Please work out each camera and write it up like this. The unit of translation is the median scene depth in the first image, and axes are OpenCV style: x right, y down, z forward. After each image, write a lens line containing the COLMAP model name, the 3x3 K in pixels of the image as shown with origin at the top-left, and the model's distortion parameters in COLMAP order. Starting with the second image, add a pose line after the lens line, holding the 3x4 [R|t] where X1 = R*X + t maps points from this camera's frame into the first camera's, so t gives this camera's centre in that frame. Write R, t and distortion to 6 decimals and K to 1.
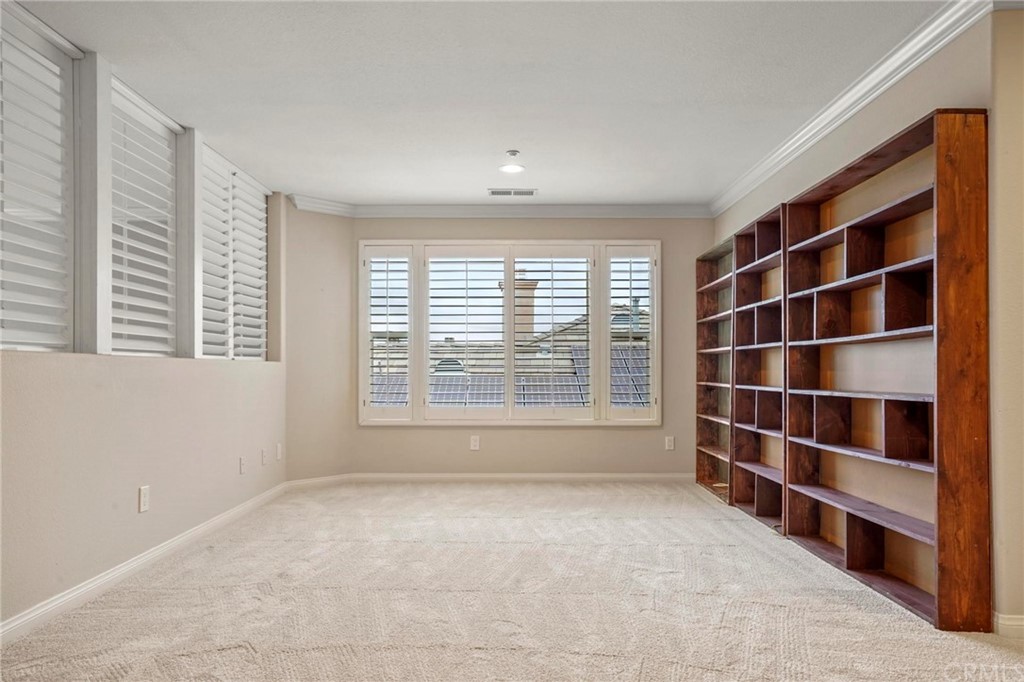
lens RADIAL K [[661.0, 0, 511.6], [0, 661.0, 358.1], [0, 0, 1]] dist [-0.031295, 0.051252]
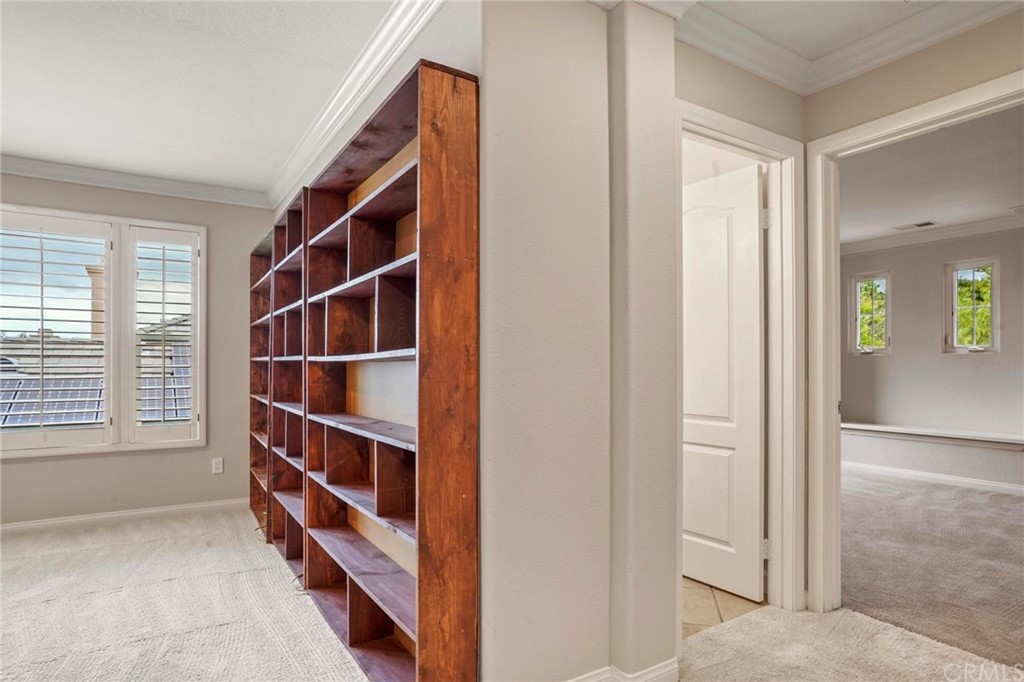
lens RADIAL K [[581.7, 0, 516.9], [0, 581.7, 345.2], [0, 0, 1]] dist [-0.070470, 0.067685]
pose [[0.841188, 0.020975, 0.540336, 0.384048], [-0.012682, 0.999738, -0.019066, -0.042542], [-0.540594, 0.009185, 0.841233, 0.391144]]
